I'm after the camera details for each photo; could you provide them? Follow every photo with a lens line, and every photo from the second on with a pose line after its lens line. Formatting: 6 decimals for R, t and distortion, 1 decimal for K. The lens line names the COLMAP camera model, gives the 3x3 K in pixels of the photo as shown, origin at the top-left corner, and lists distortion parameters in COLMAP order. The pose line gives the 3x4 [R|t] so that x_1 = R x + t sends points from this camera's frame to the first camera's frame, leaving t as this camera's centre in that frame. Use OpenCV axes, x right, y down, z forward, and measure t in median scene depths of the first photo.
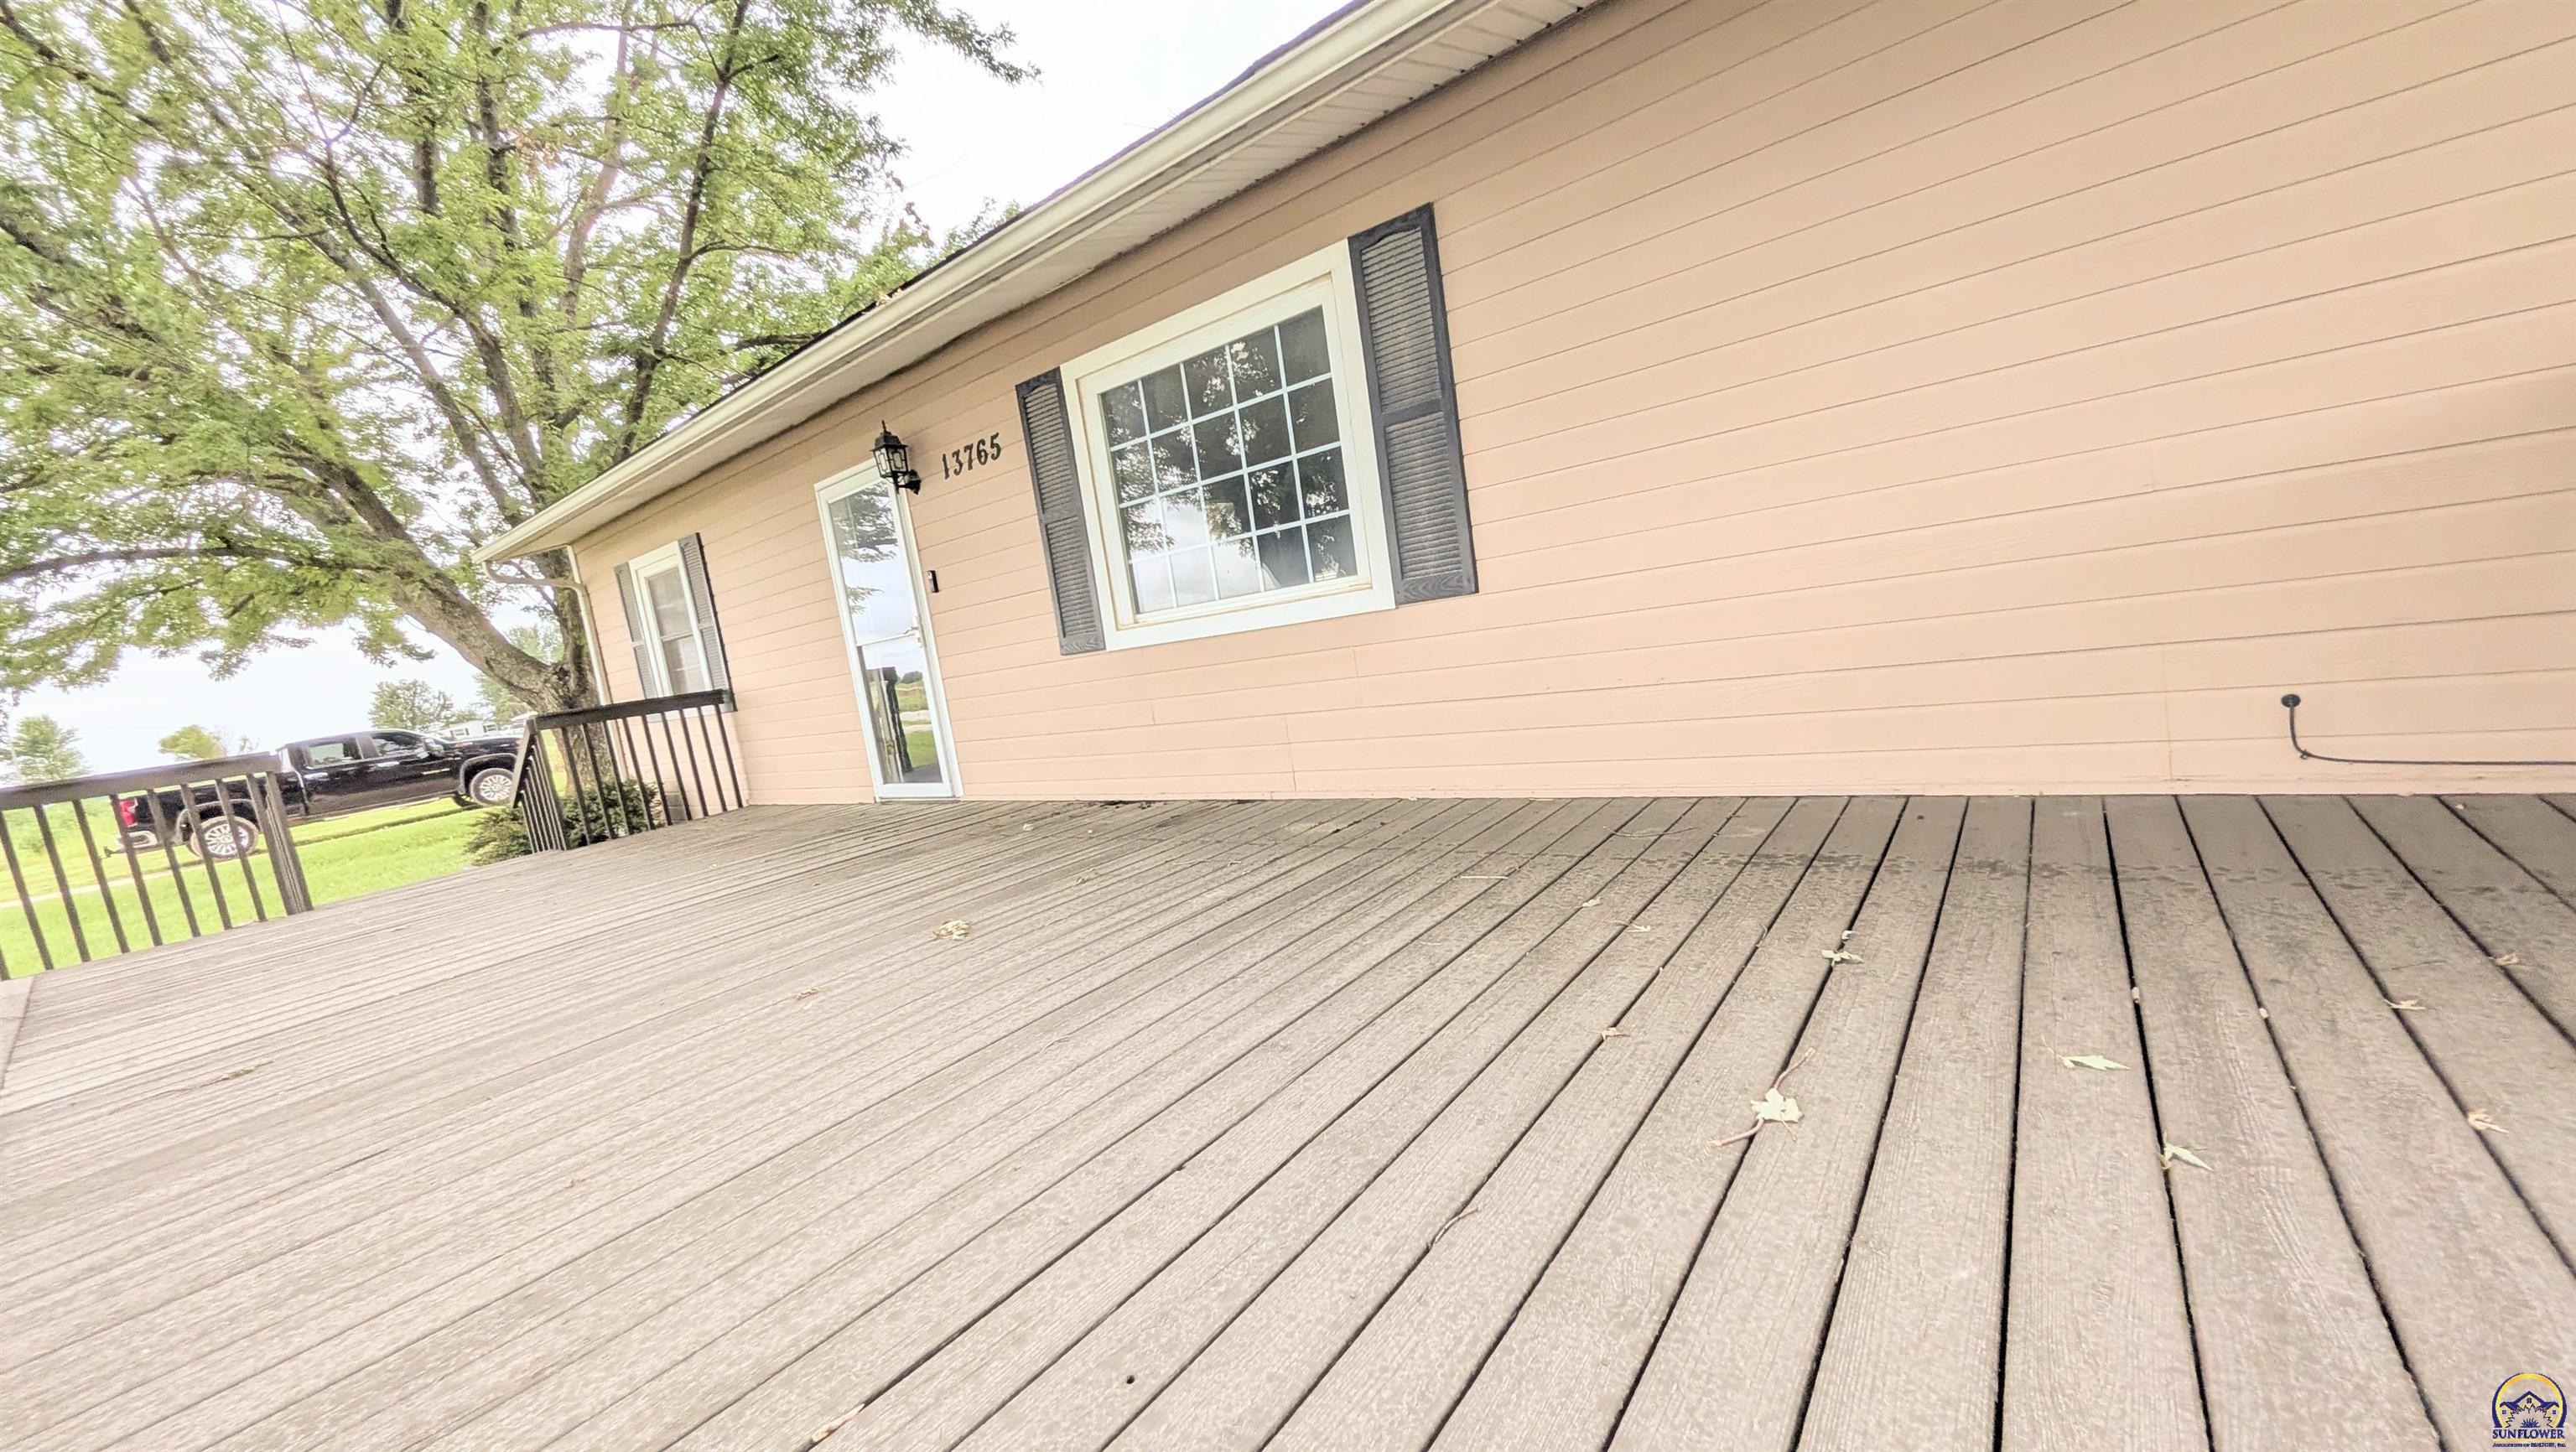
lens RADIAL K [[984.2, 0, 1274.8], [0, 984.2, 745.0], [0, 0, 1]] dist [-0.000915, -0.000225]
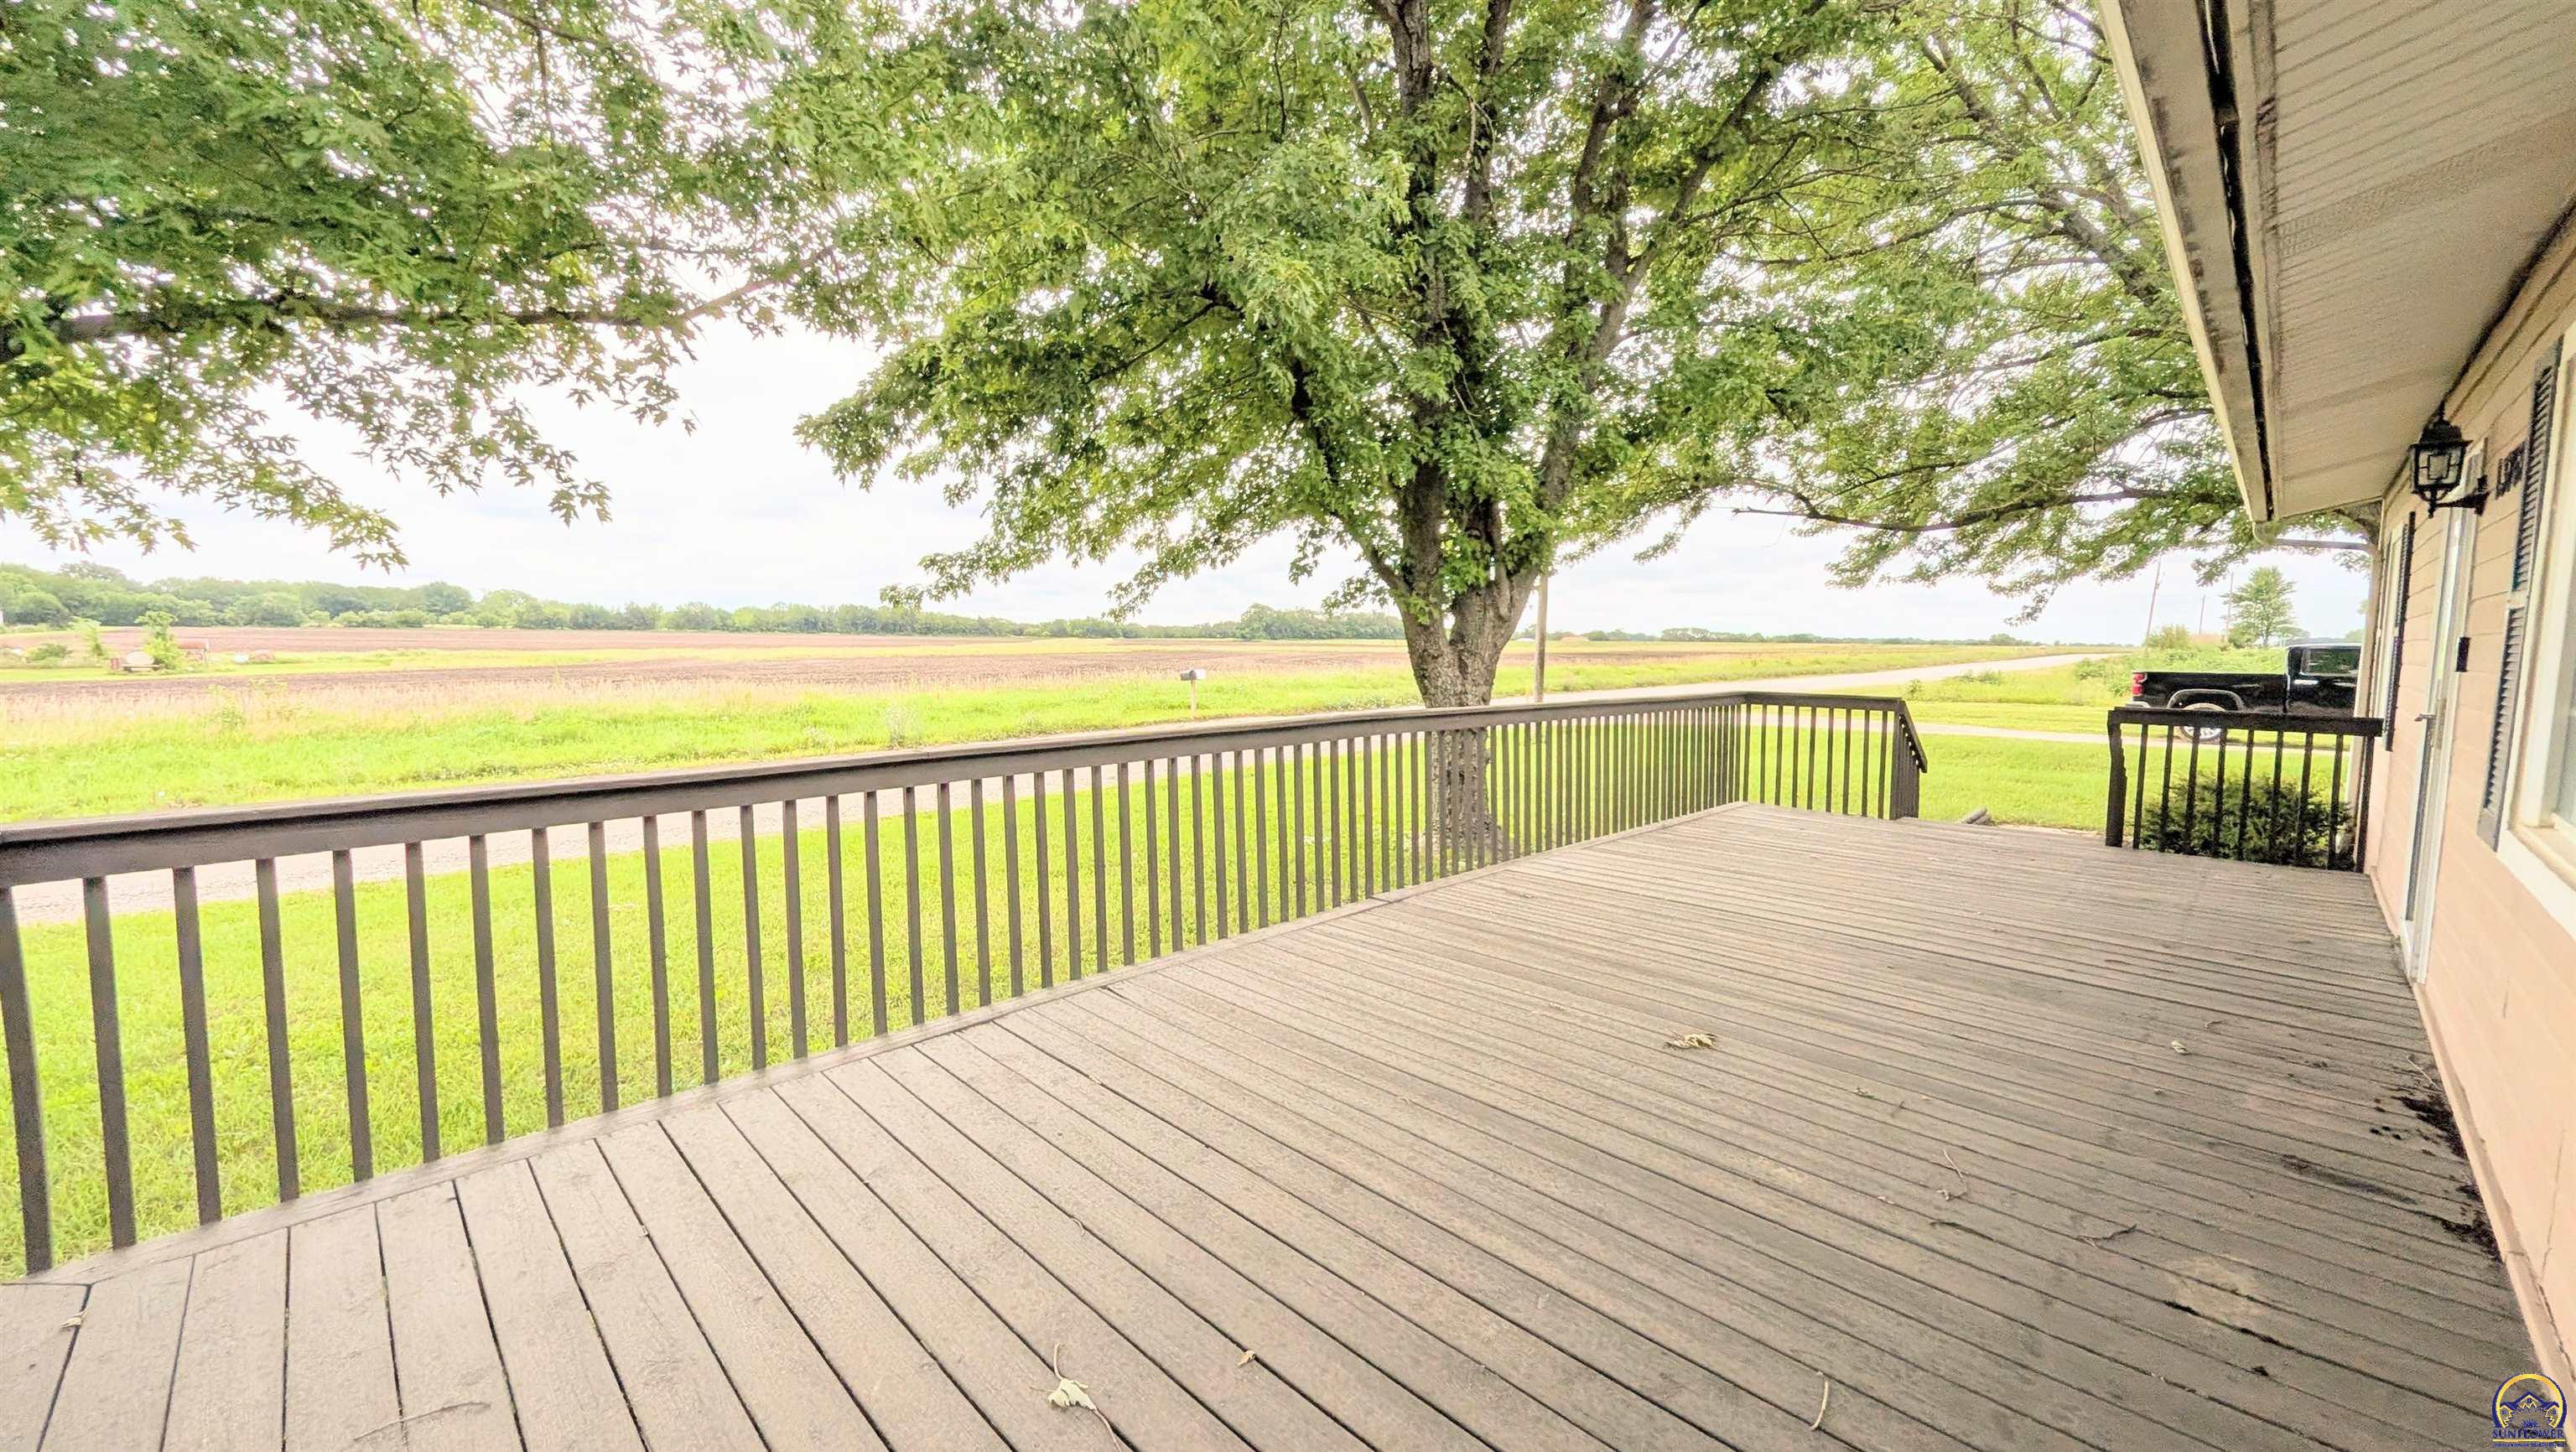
lens RADIAL K [[984.2, 0, 1293.9], [0, 984.2, 716.8], [0, 0, 1]] dist [-0.000915, -0.000225]
pose [[-0.124771, 0.227265, -0.965807, 0.895545], [-0.111683, 0.964010, 0.241270, -0.476621], [0.985880, 0.137968, -0.094899, 0.774698]]
